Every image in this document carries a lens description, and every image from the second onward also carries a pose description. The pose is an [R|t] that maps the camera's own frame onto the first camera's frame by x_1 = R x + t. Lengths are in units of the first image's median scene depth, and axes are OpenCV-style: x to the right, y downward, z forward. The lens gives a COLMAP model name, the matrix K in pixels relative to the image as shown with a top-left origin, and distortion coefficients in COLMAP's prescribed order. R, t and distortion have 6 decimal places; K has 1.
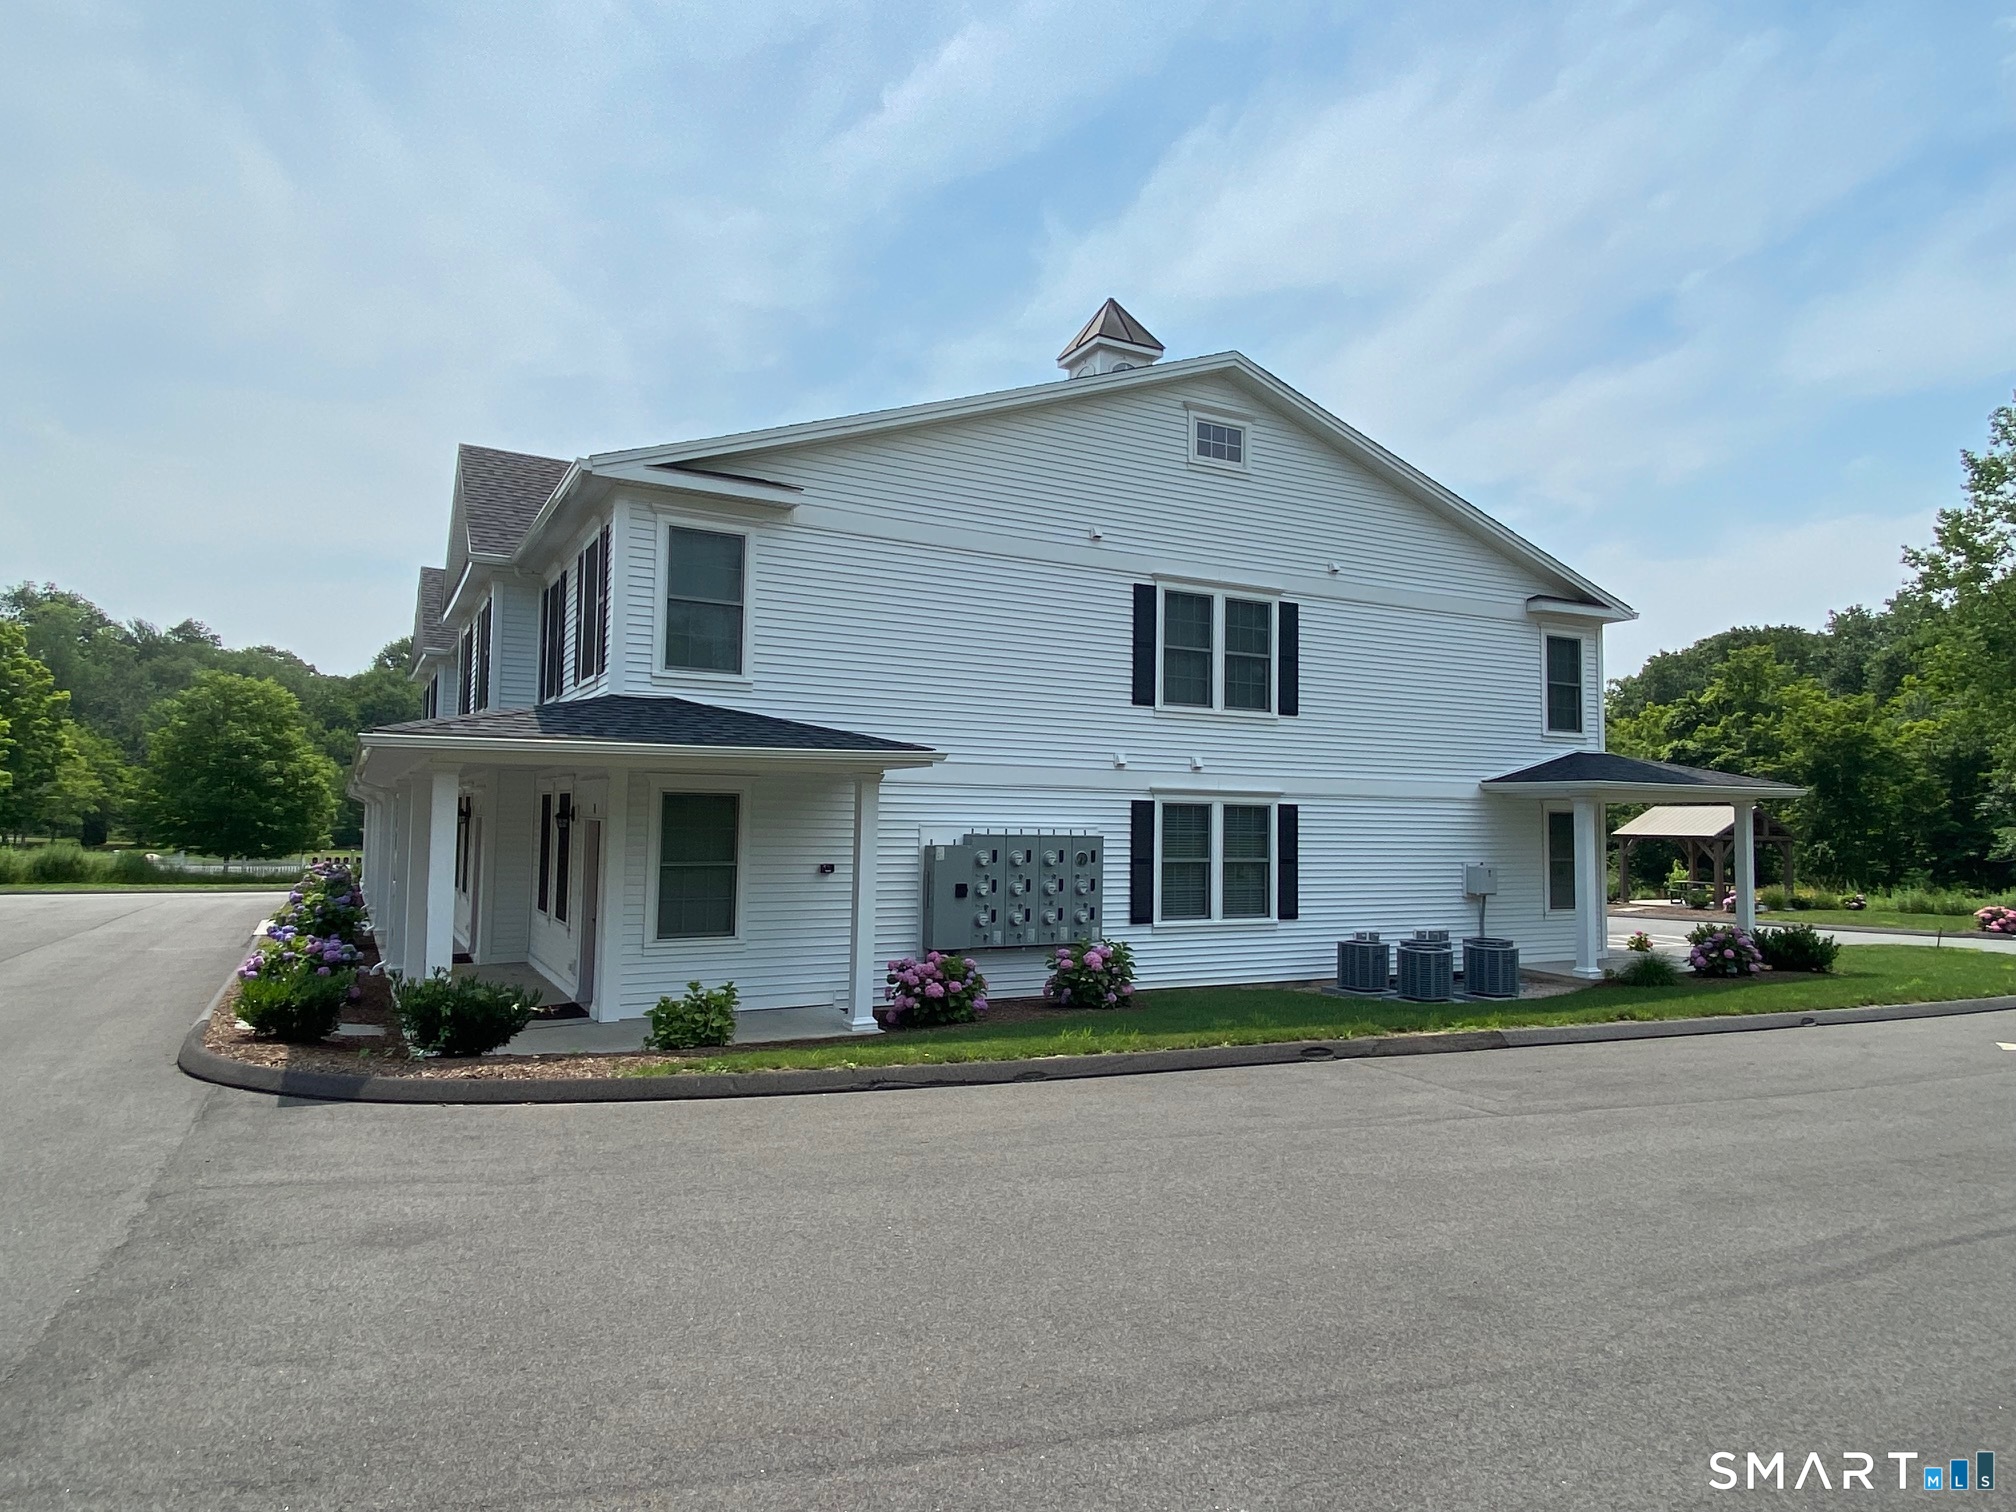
lens RADIAL K [[1263.7, 0, 1000.2], [0, 1263.7, 753.0], [0, 0, 1]] dist [0.026835, -0.021568]
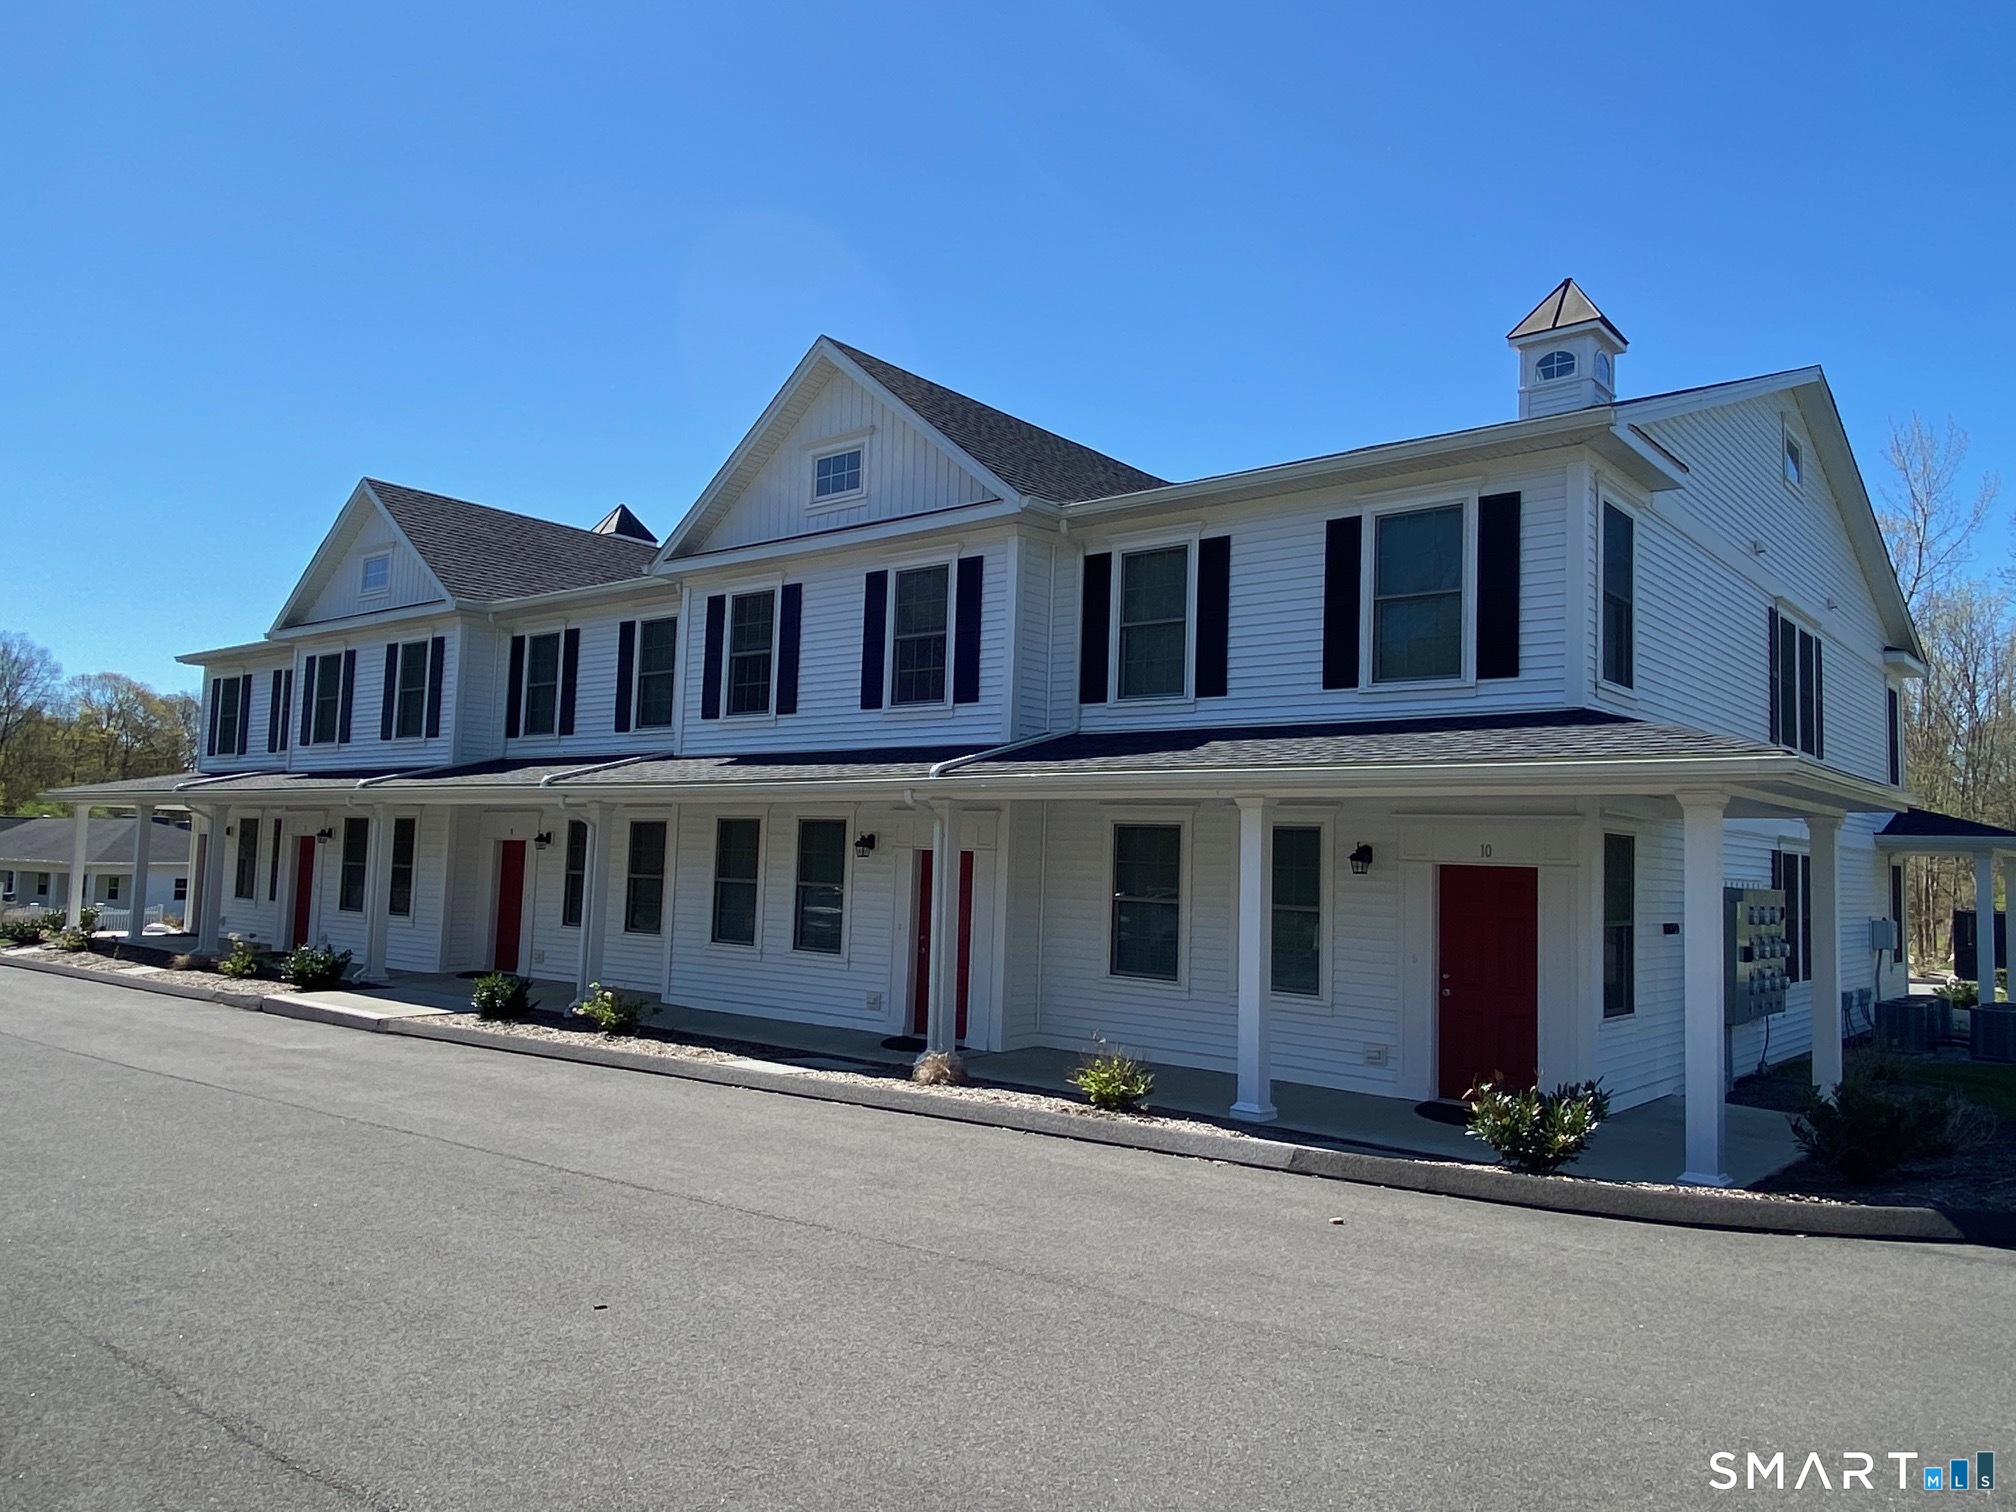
lens RADIAL K [[1475.4, 0, 1011.4], [0, 1475.4, 777.2], [0, 0, 1]] dist [0.035174, -0.012981]
pose [[0.926204, 0.039929, 0.374902, -0.653808], [-0.042098, 0.999111, -0.002407, 0.009260], [-0.374665, -0.013554, 0.927061, 0.182843]]
